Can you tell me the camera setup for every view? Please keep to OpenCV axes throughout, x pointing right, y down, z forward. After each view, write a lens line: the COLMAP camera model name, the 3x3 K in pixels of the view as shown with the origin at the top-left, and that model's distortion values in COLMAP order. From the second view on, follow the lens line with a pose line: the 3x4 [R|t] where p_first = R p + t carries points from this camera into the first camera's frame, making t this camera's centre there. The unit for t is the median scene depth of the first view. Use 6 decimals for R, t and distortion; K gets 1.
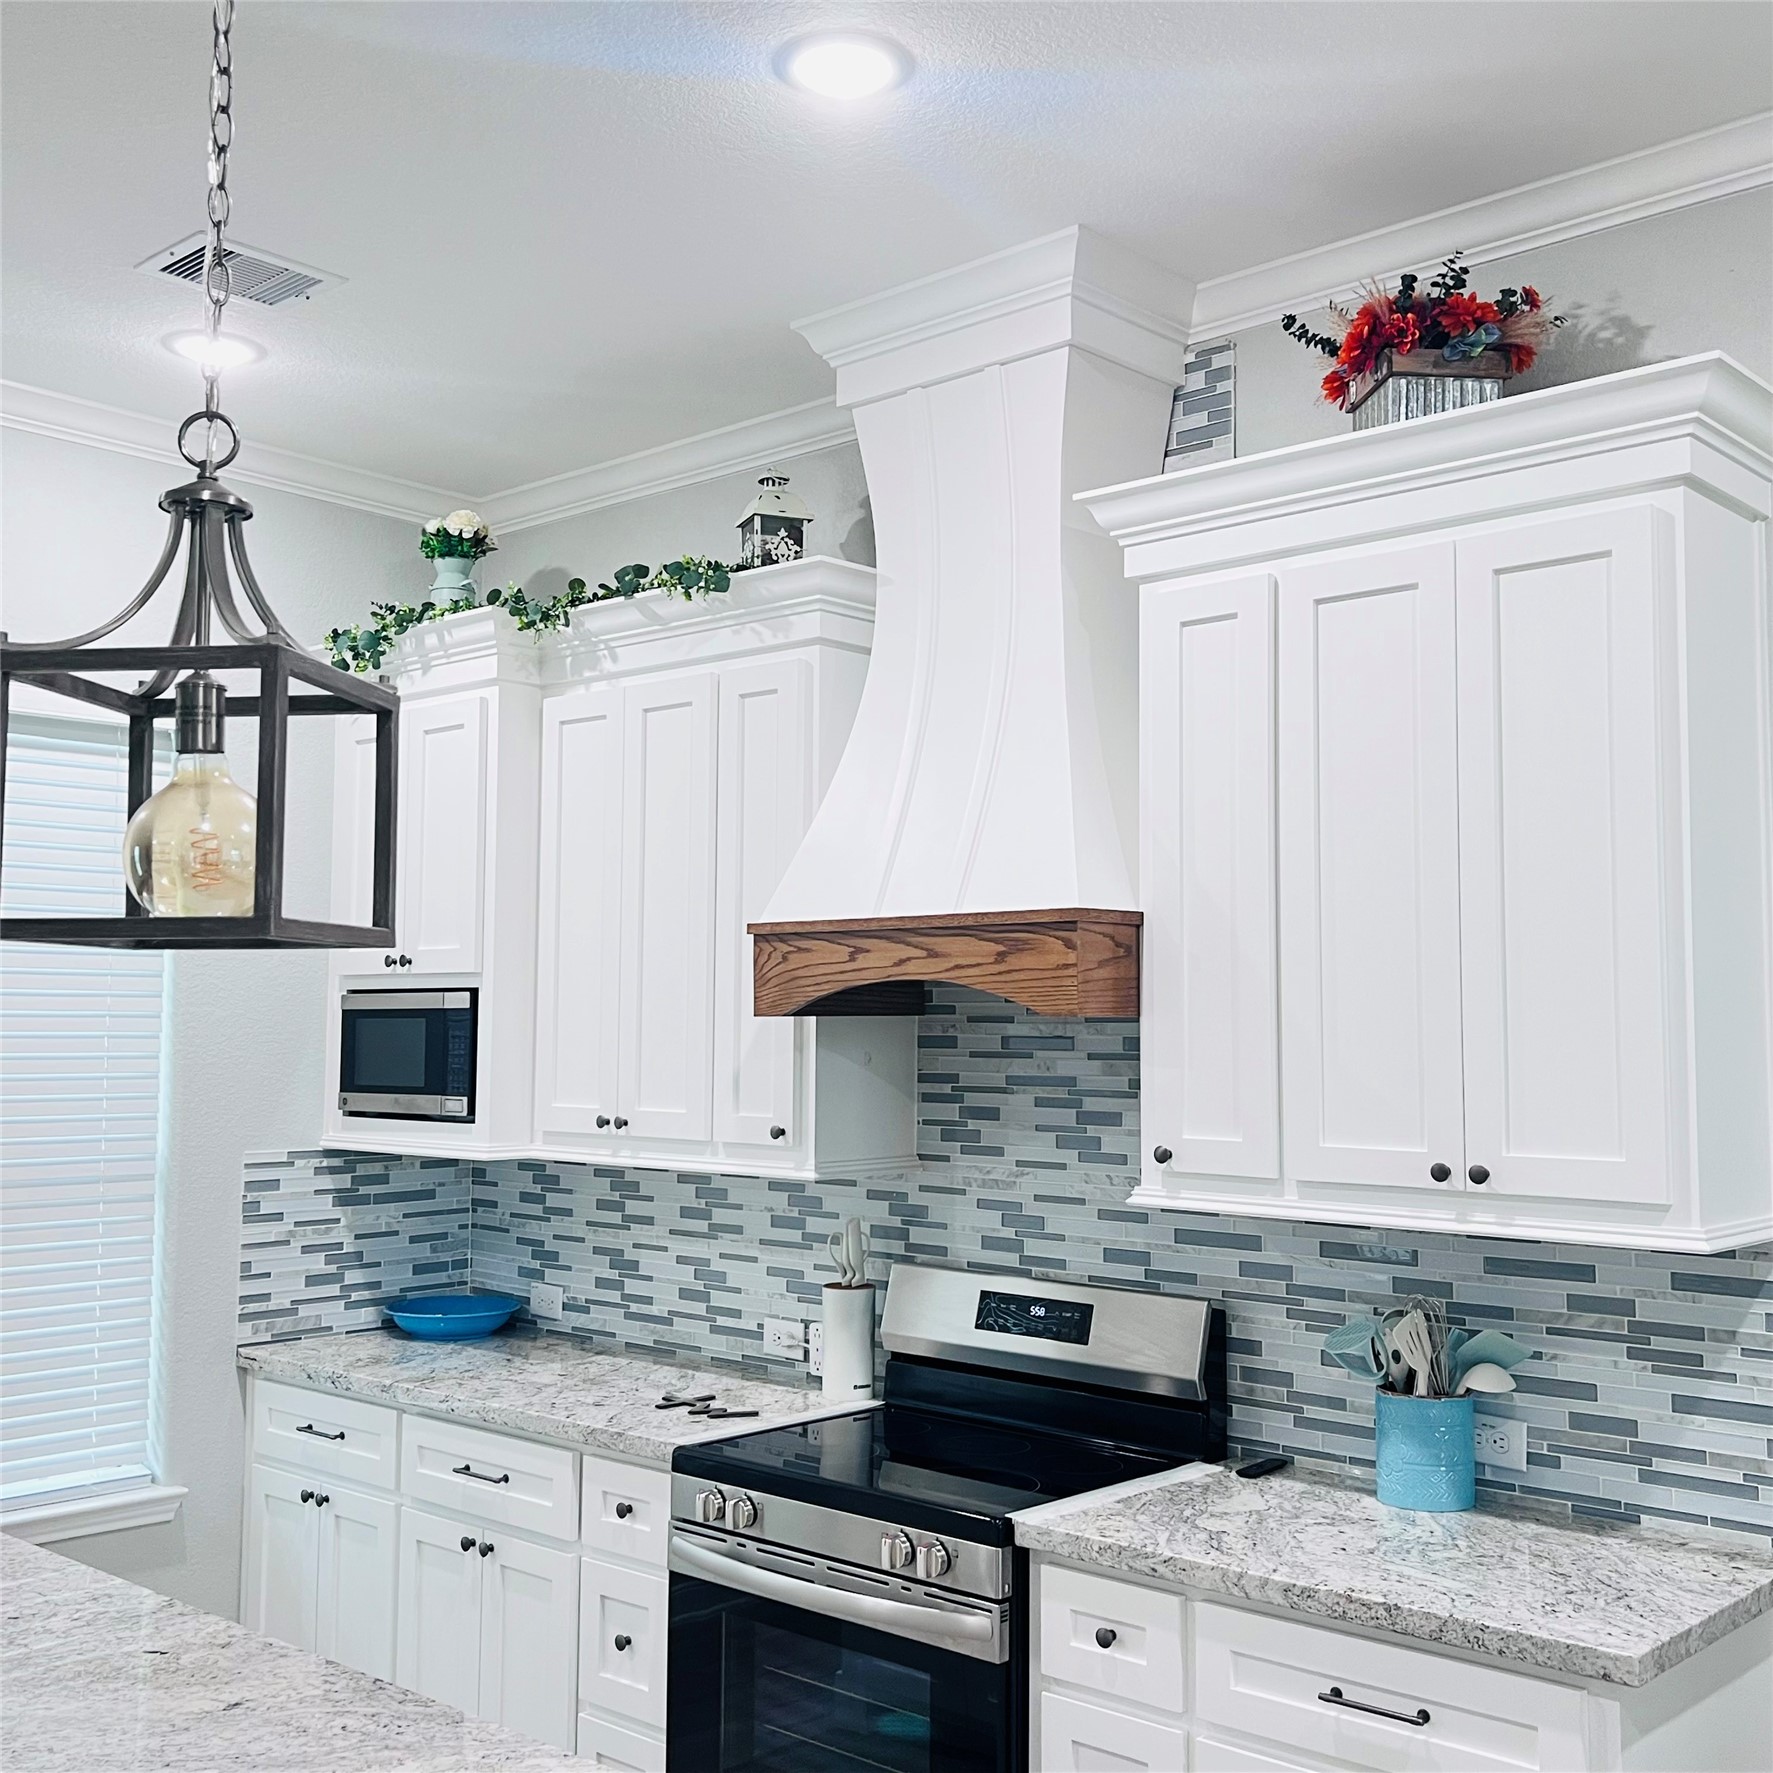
lens RADIAL K [[1923.7, 0, 863.3], [0, 1923.7, 862.6], [0, 0, 1]] dist [0.004661, 0.000000]
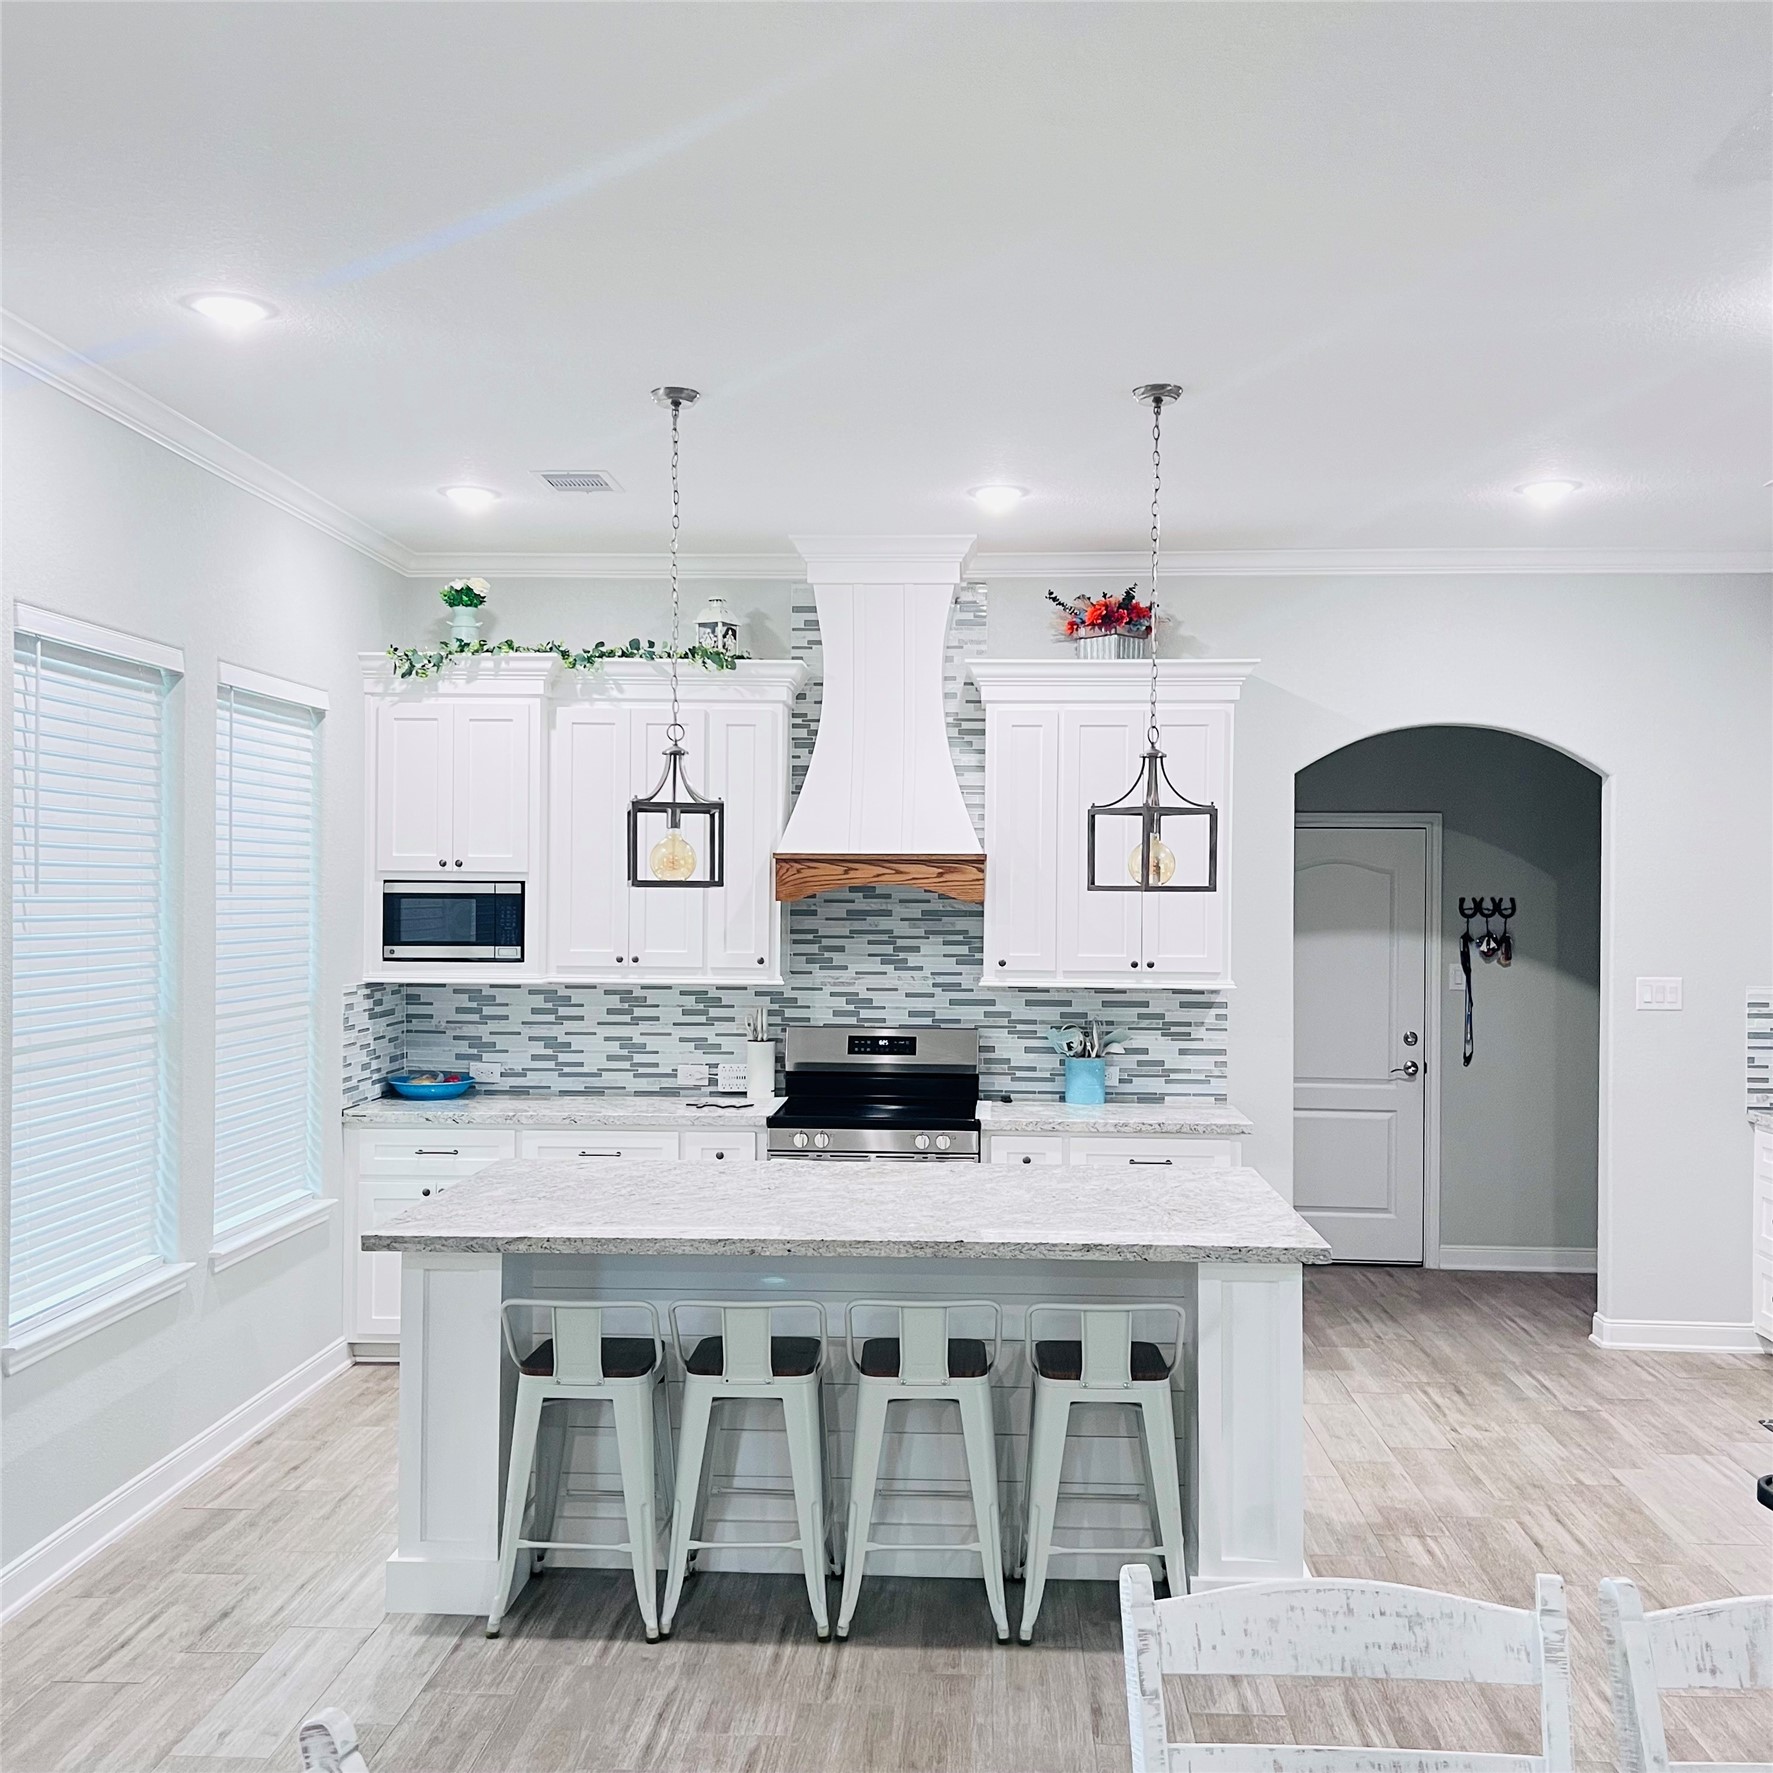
lens RADIAL K [[1778.5, 0, 907.6], [0, 1778.5, 882.3], [0, 0, 1]] dist [0.050745, 0.000000]
pose [[0.769020, 0.003748, 0.639213, -1.036866], [-0.058582, 0.996188, 0.064637, -0.058544], [-0.636534, -0.087154, 0.766308, -0.431988]]
